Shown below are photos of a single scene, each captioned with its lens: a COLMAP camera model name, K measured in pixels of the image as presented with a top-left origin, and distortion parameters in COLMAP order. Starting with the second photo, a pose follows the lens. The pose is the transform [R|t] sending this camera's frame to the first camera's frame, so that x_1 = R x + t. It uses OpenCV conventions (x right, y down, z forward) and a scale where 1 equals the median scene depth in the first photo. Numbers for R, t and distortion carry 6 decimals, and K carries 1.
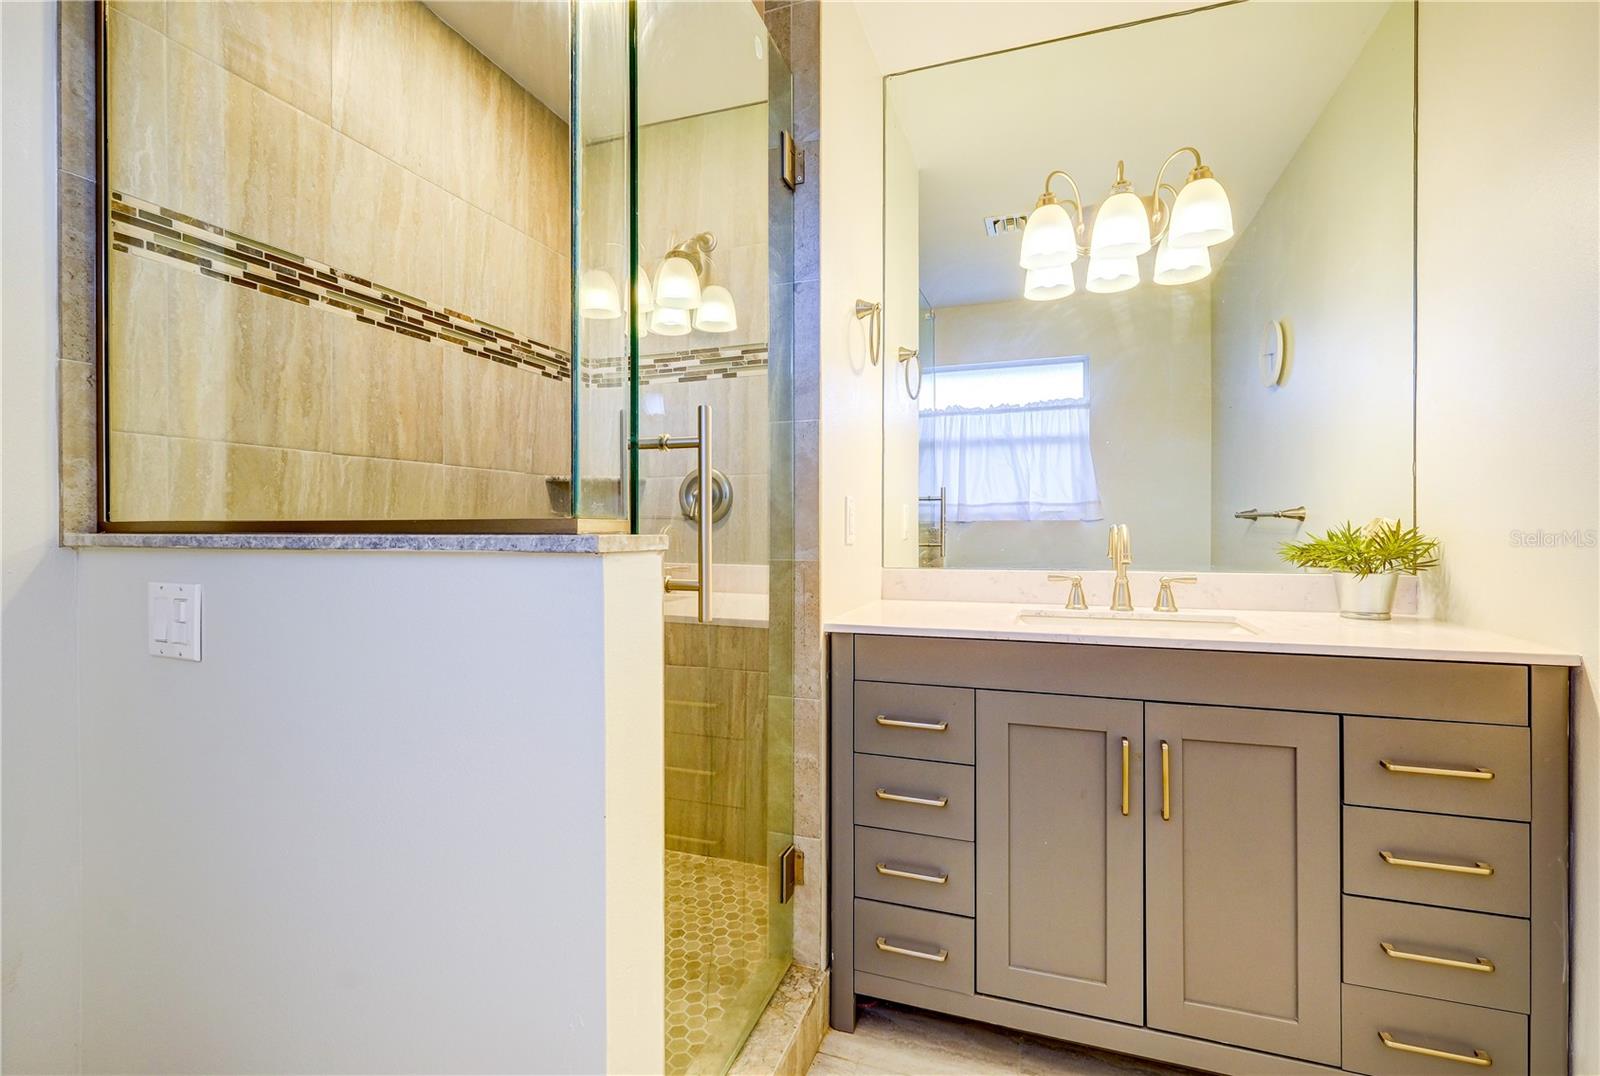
lens RADIAL K [[711.1, 0, 800.9], [0, 711.1, 534.5], [0, 0, 1]] dist [-0.003118, 0.000386]
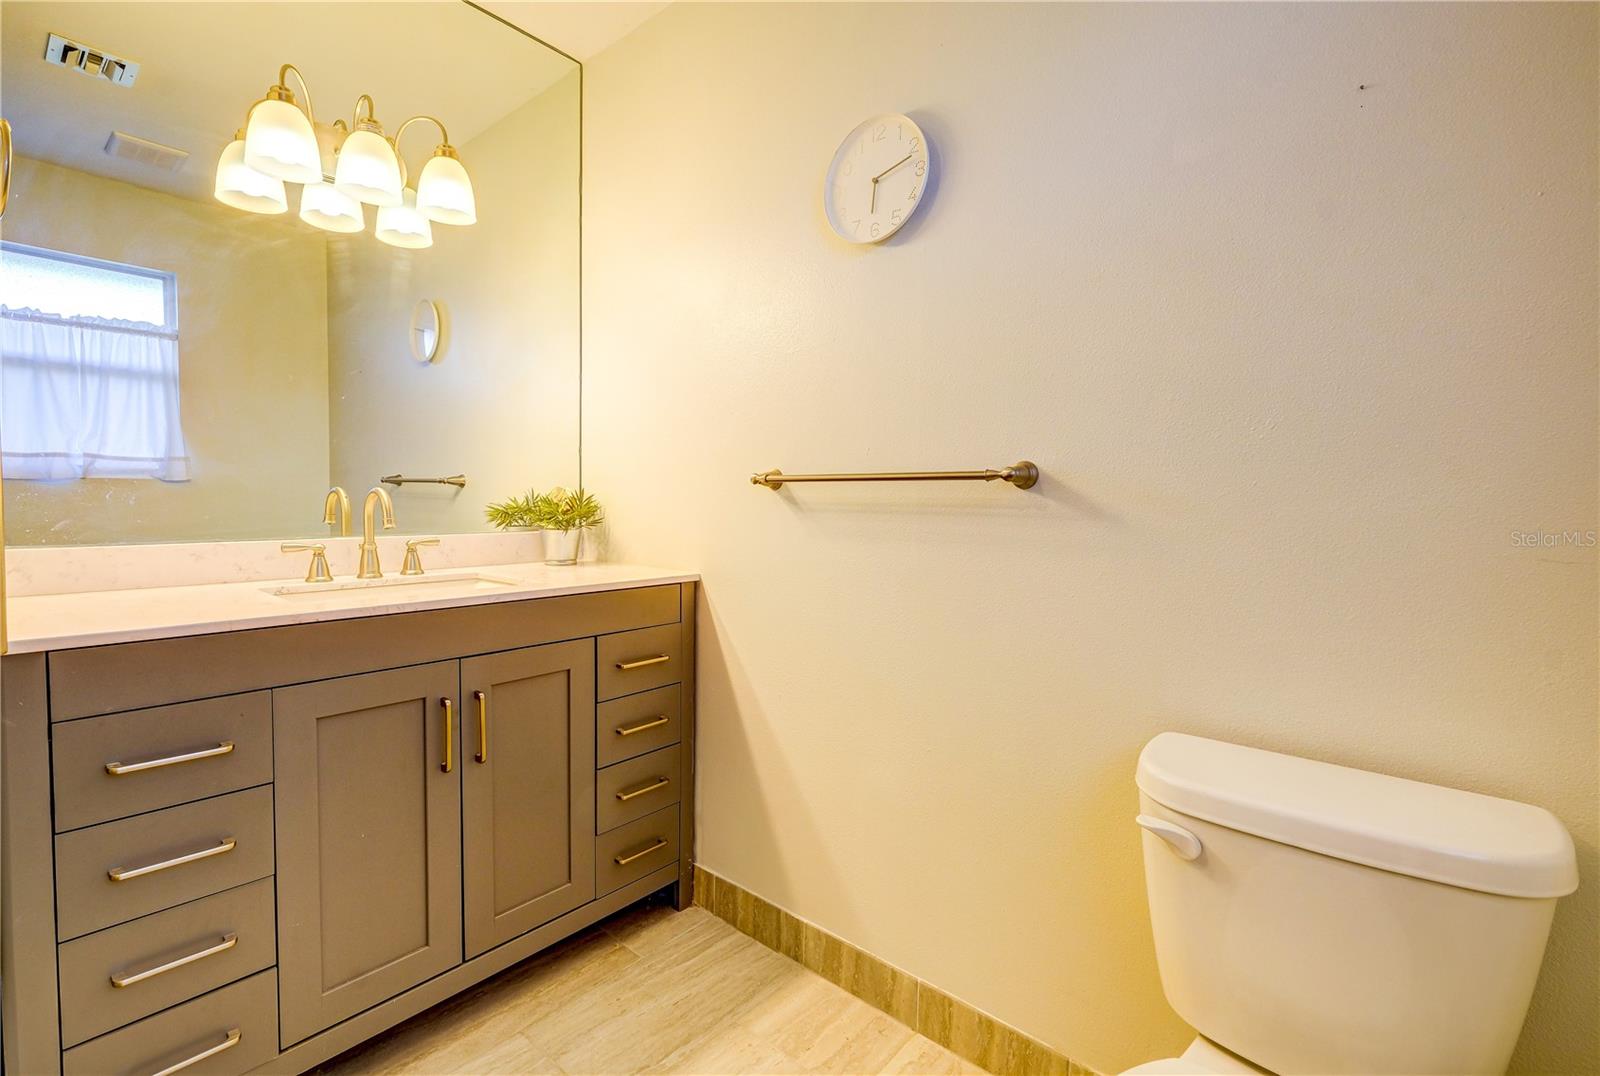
lens RADIAL K [[711.1, 0, 799.3], [0, 711.1, 533.9], [0, 0, 1]] dist [-0.003118, 0.000386]
pose [[0.362820, -0.040214, 0.930991, -0.223214], [-0.004974, 0.998971, 0.045089, 0.001908], [-0.931846, -0.020990, 0.362247, 0.120268]]
